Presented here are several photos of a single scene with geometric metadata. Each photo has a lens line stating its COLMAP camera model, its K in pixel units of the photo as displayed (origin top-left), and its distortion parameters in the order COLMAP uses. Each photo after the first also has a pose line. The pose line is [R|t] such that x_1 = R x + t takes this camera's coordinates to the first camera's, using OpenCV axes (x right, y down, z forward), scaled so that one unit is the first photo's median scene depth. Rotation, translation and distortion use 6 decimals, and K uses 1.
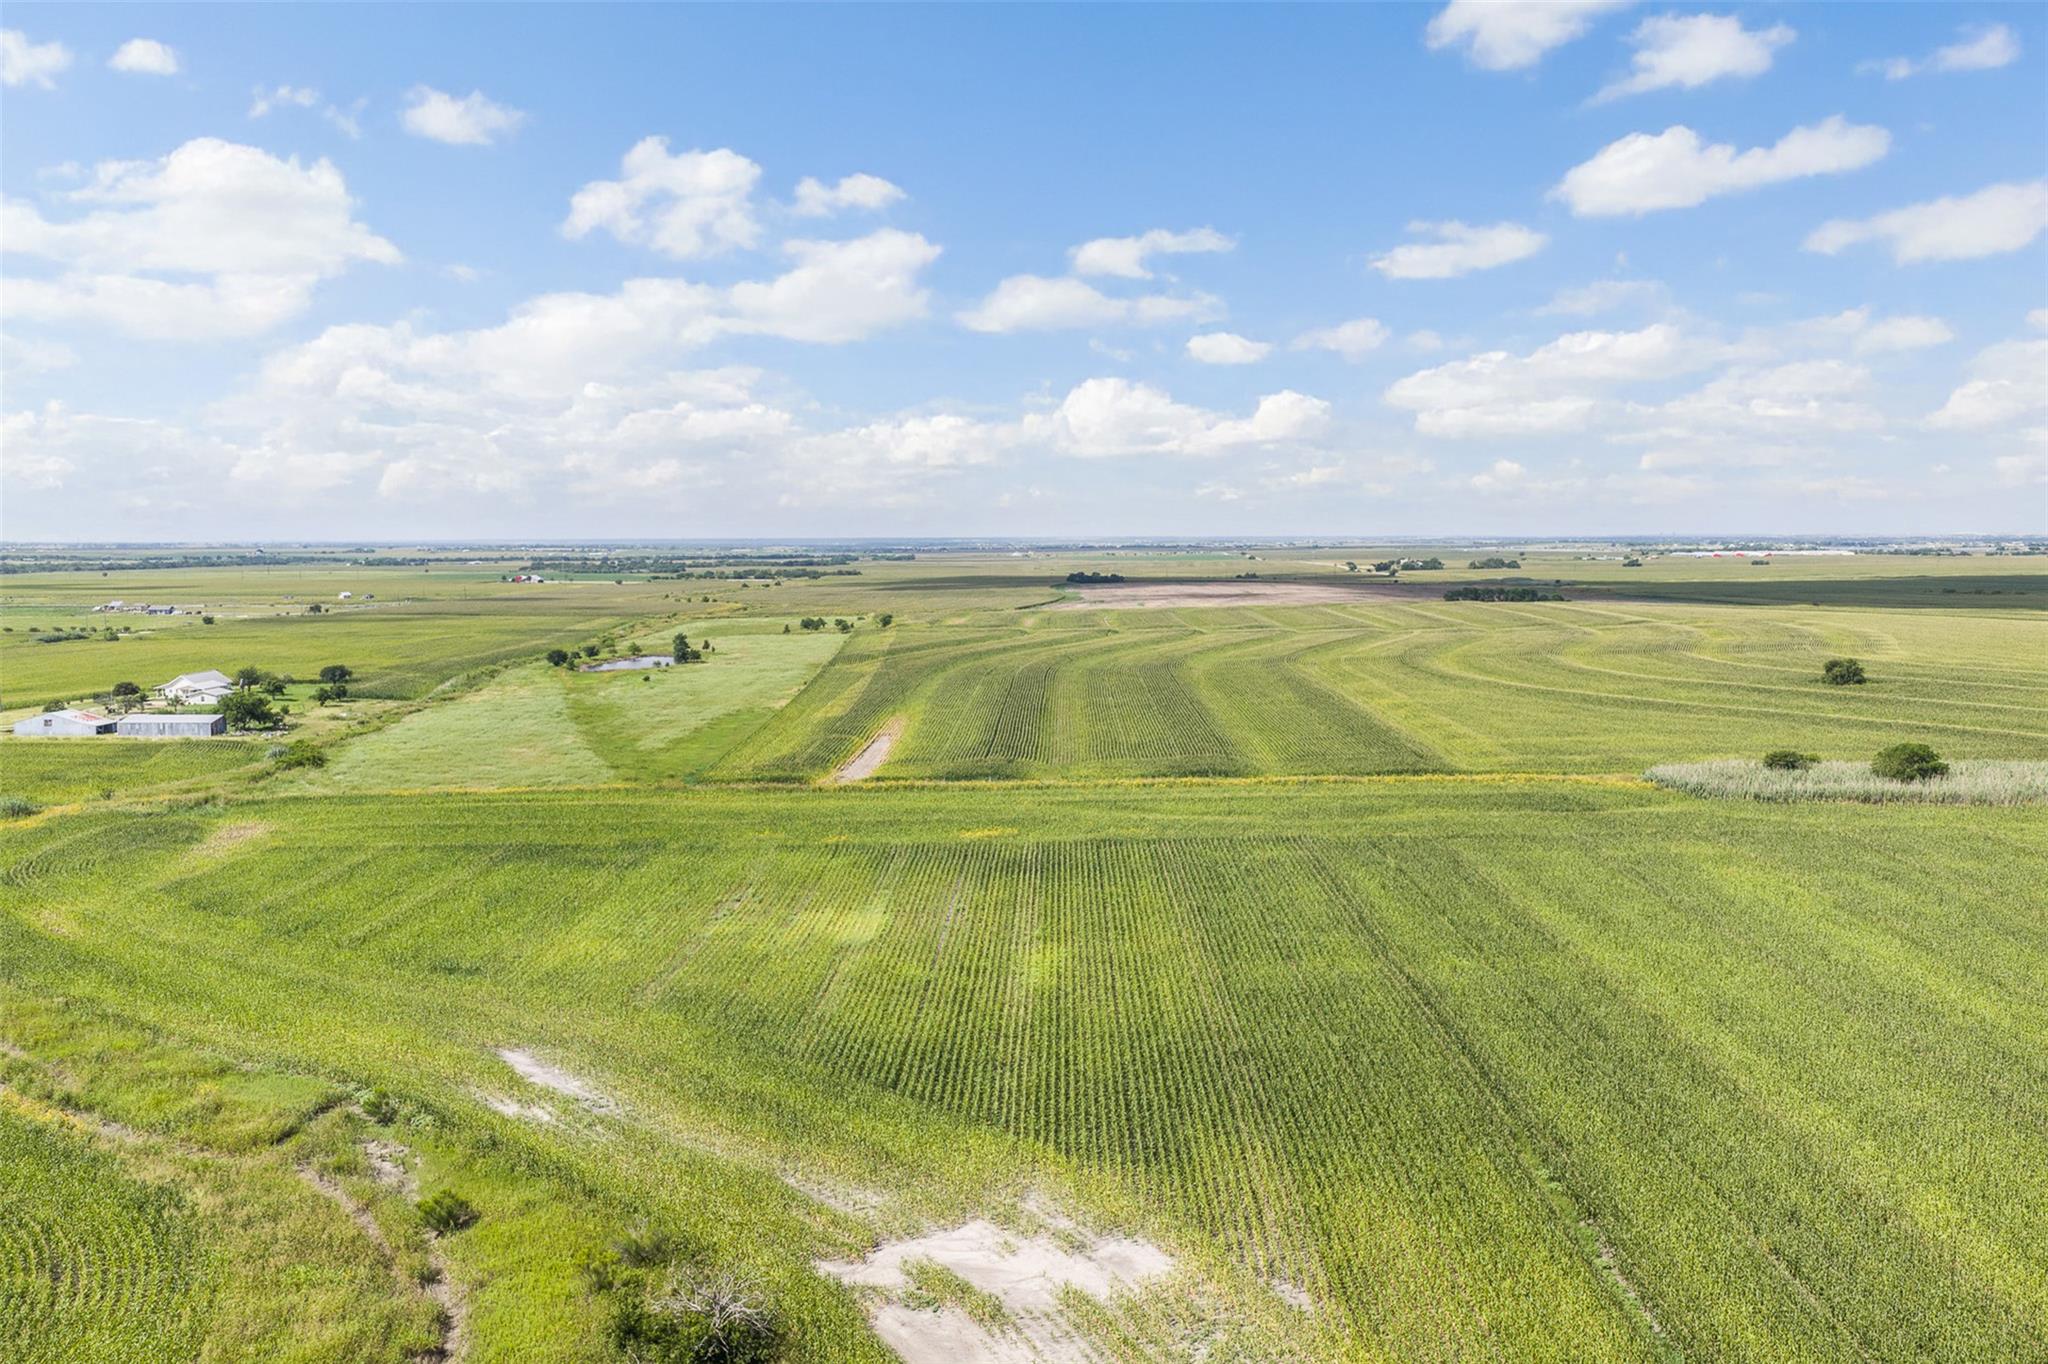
lens RADIAL K [[1653.6, 0, 1022.7], [0, 1653.6, 680.4], [0, 0, 1]] dist [0.003500, 0.002671]
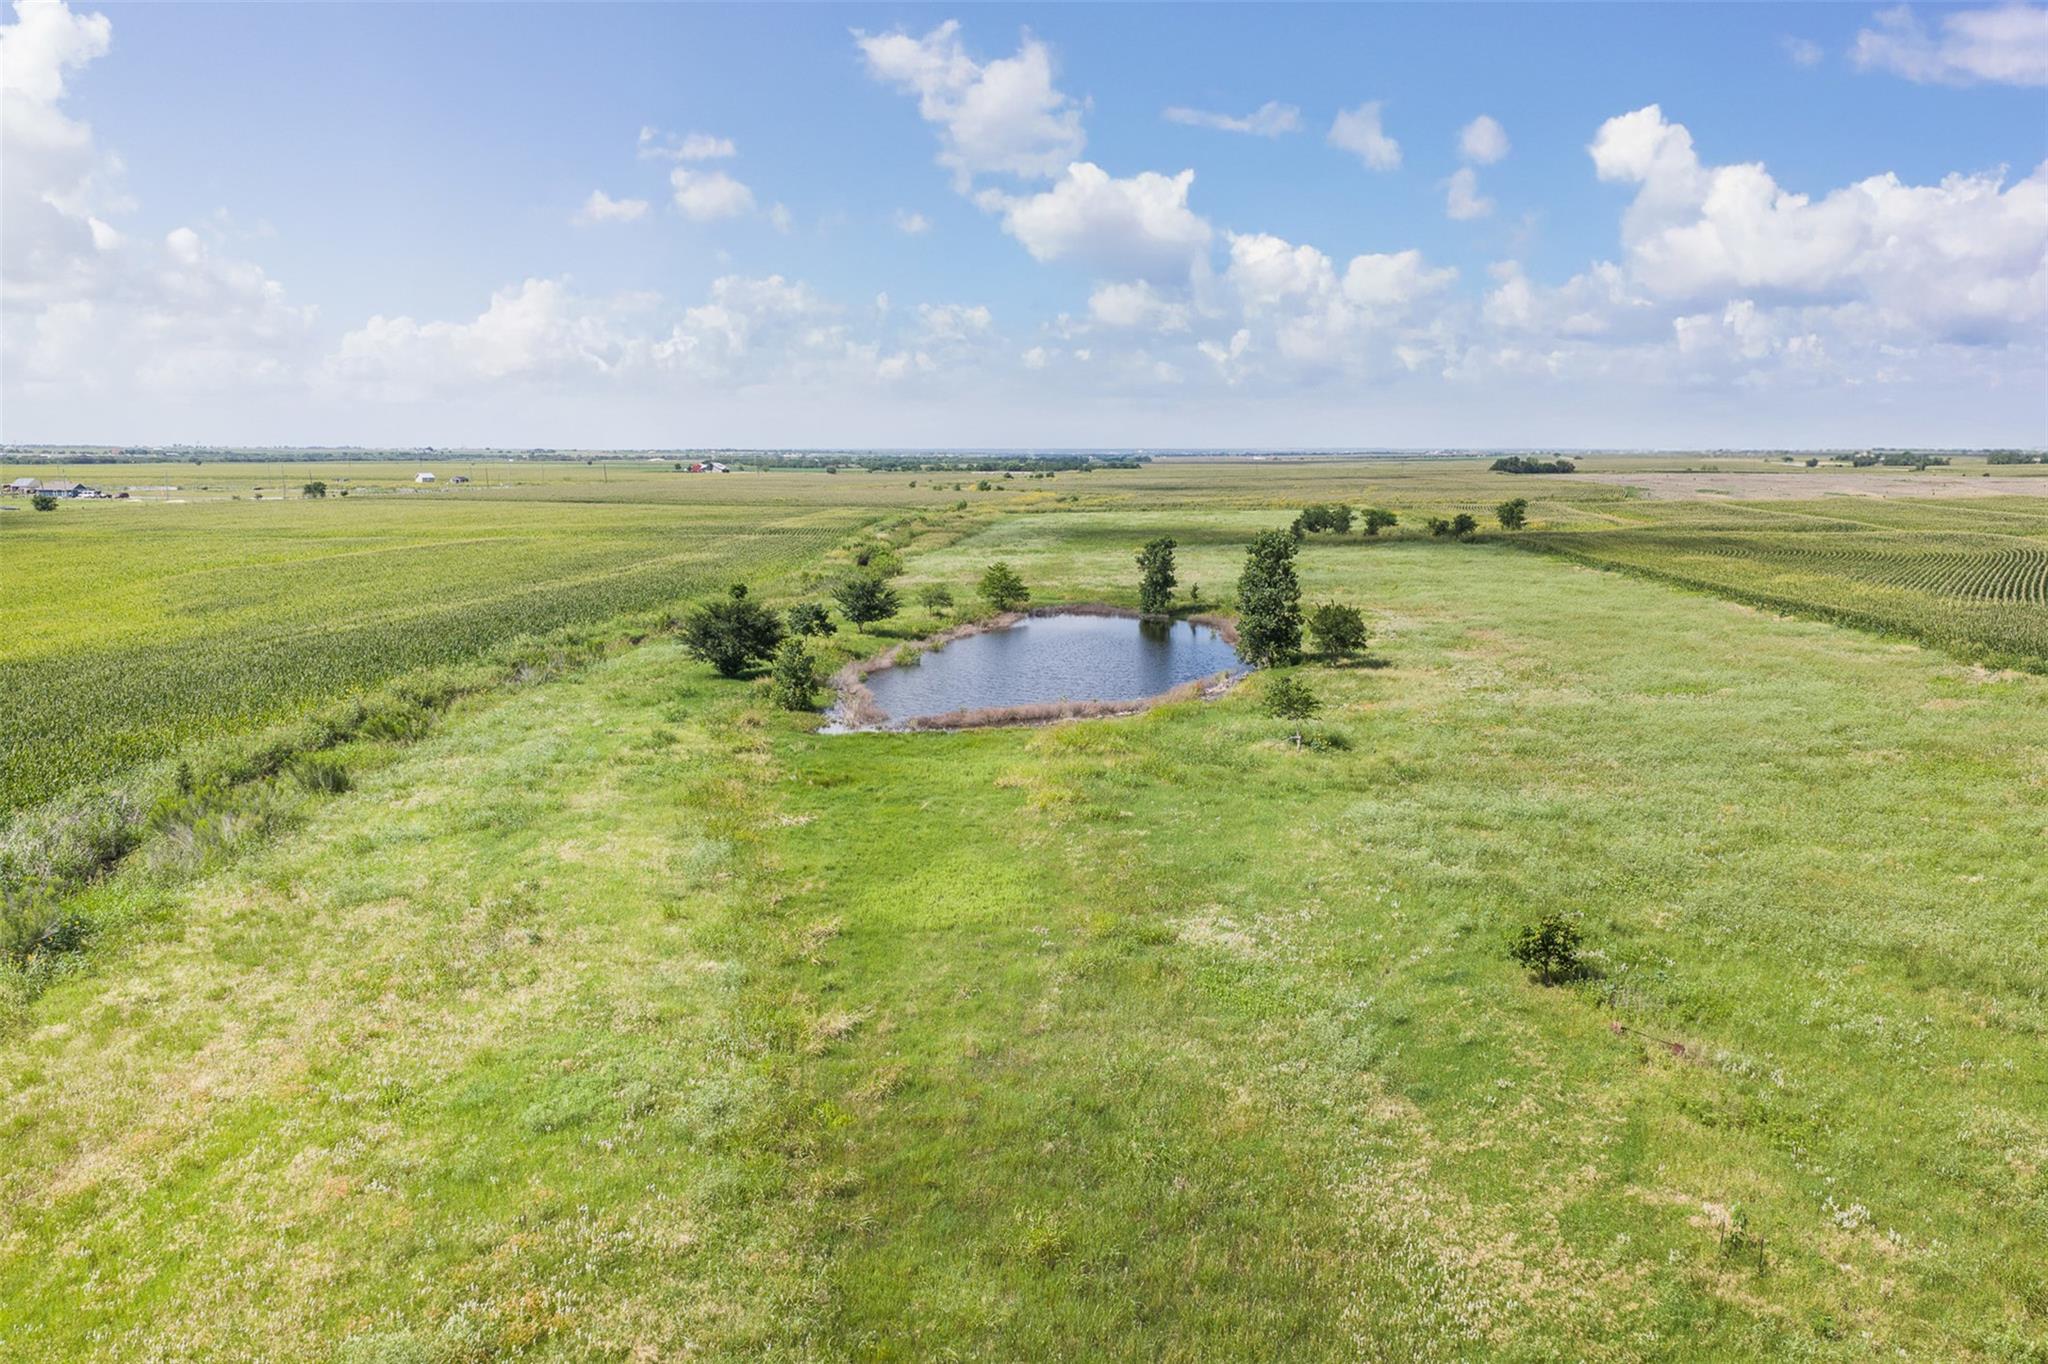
lens RADIAL K [[1653.6, 0, 1024.8], [0, 1653.6, 681.4], [0, 0, 1]] dist [0.003500, 0.002671]
pose [[0.993850, 0.024239, -0.108051, -0.216379], [-0.018796, 0.998516, 0.051113, -0.019282], [0.109130, -0.048767, 0.992830, 0.776570]]
